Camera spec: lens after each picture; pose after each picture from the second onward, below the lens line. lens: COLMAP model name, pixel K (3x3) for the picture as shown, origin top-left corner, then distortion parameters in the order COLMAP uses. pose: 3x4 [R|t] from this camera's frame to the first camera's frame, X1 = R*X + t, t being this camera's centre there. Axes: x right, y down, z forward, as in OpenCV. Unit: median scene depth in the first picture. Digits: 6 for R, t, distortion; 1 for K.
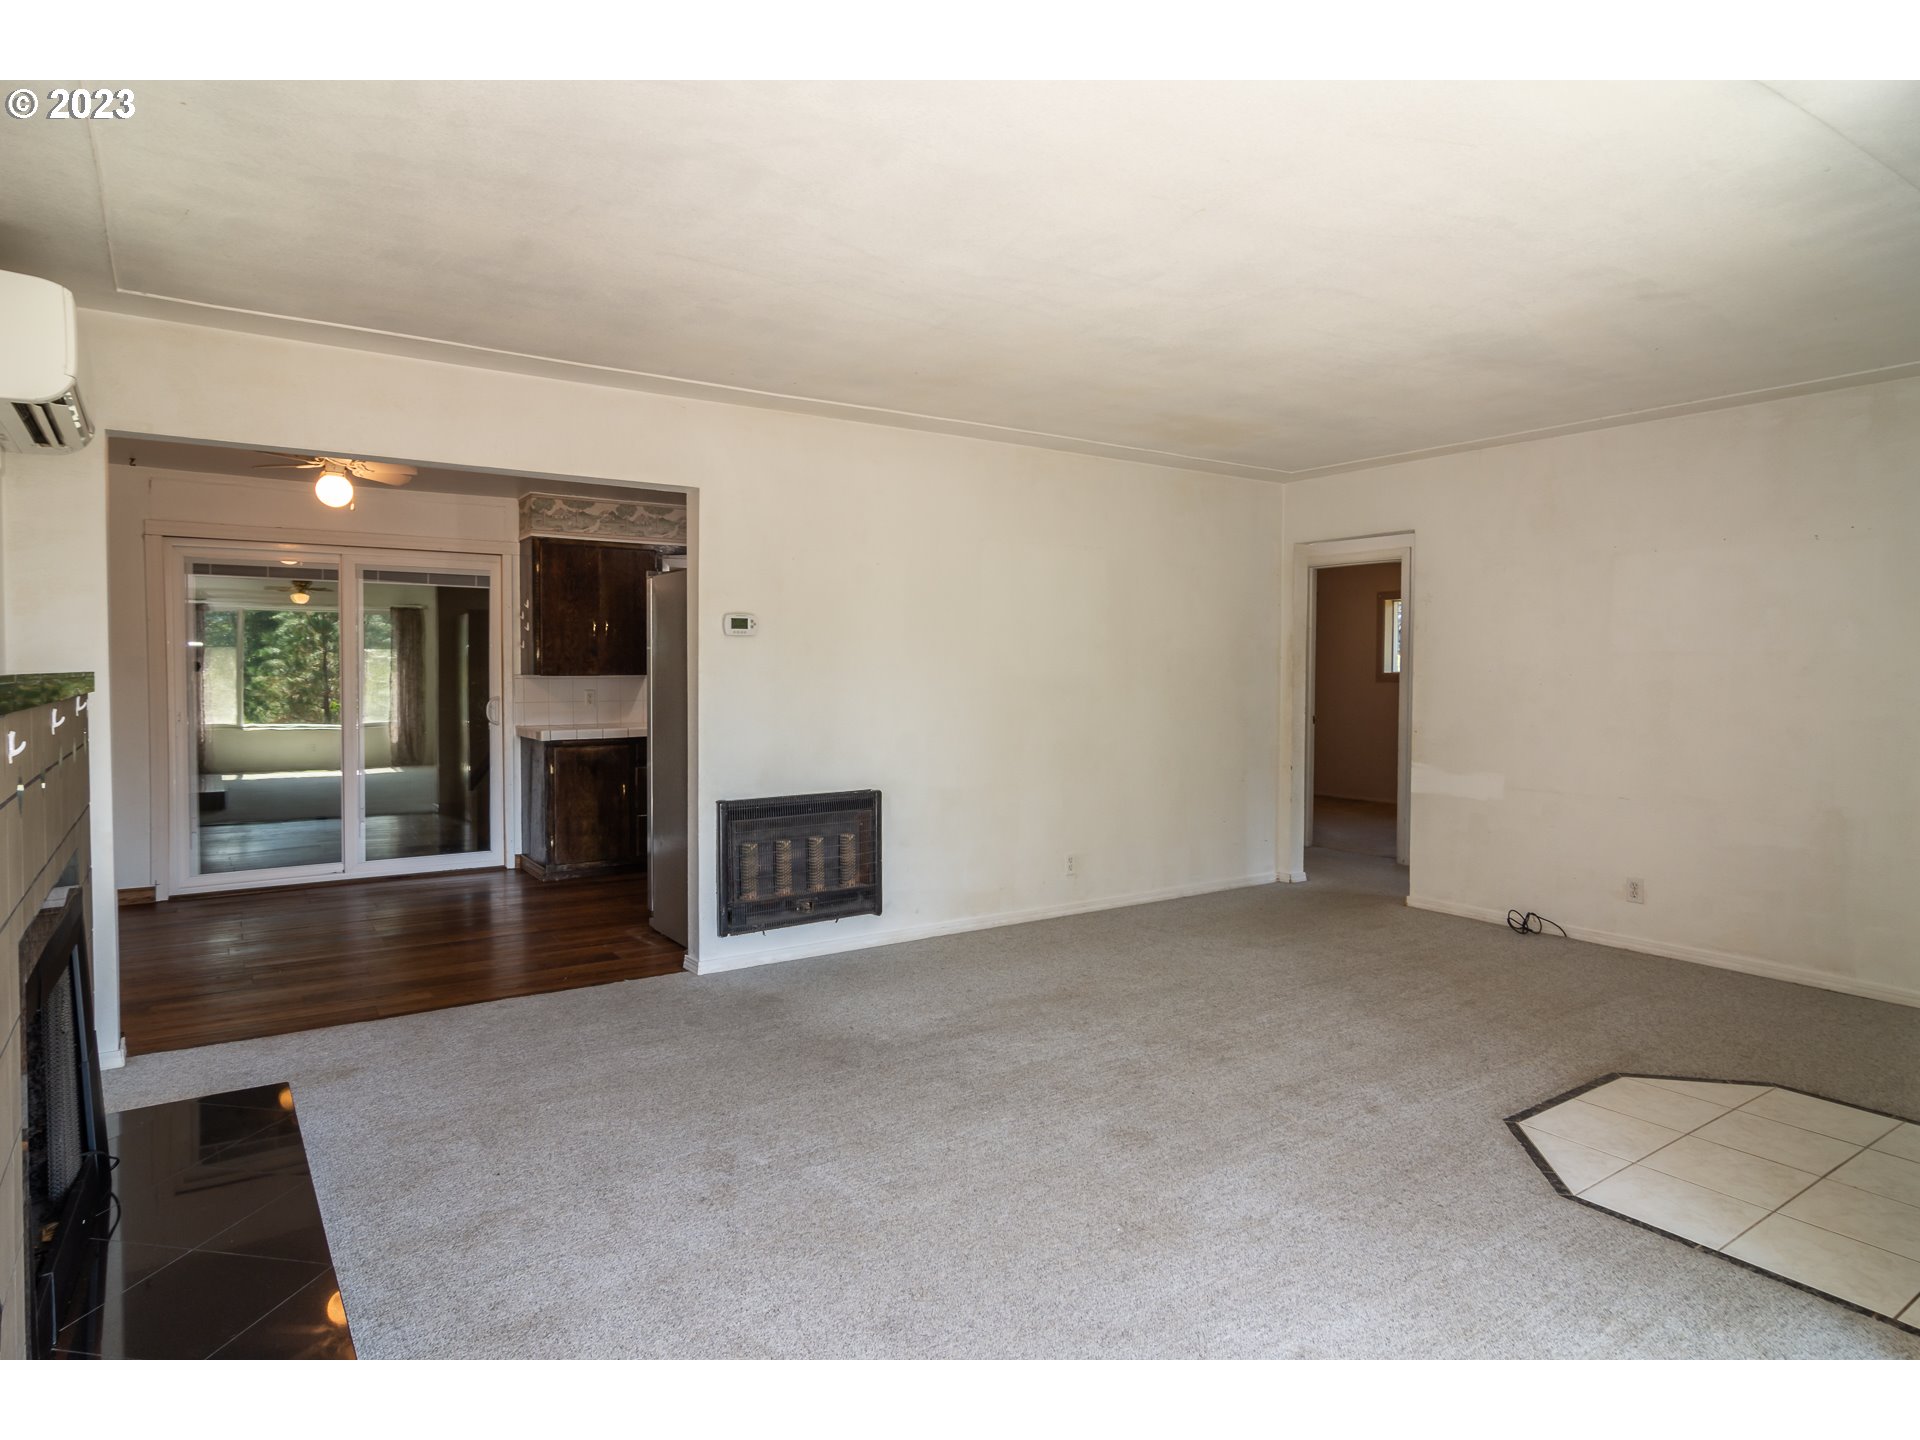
lens RADIAL K [[1065.0, 0, 930.7], [0, 1065.0, 704.5], [0, 0, 1]] dist [-0.005642, 0.002789]
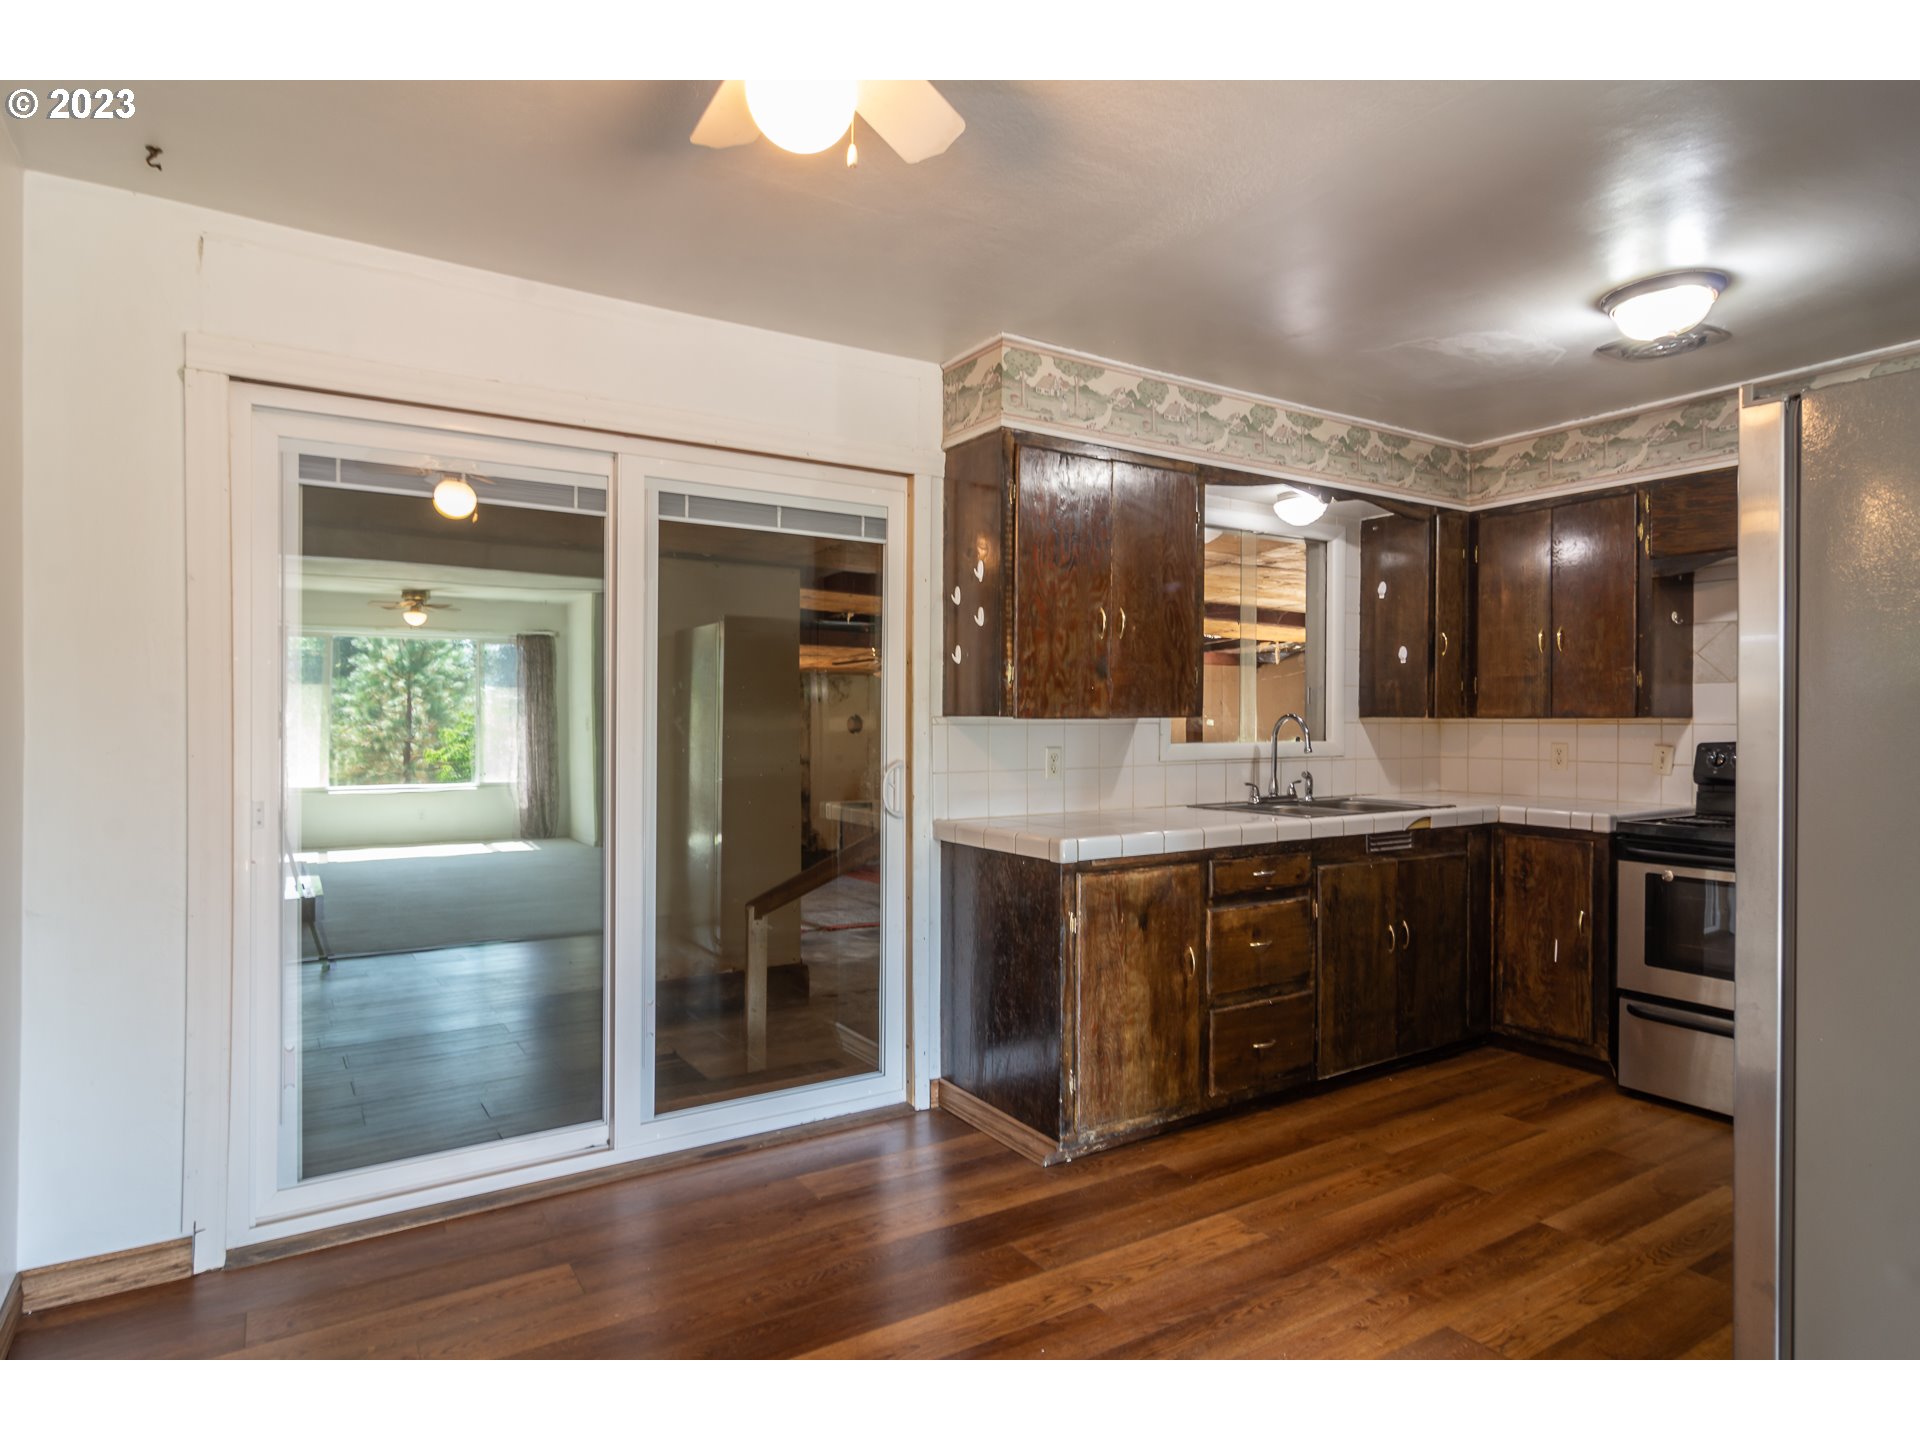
lens RADIAL K [[1065.0, 0, 993.7], [0, 1065.0, 720.7], [0, 0, 1]] dist [-0.005642, 0.002789]
pose [[0.999992, -0.000208, -0.004012, -0.360505], [0.000088, 0.999553, -0.029882, -0.011292], [0.004016, 0.029882, 0.999545, 0.503276]]
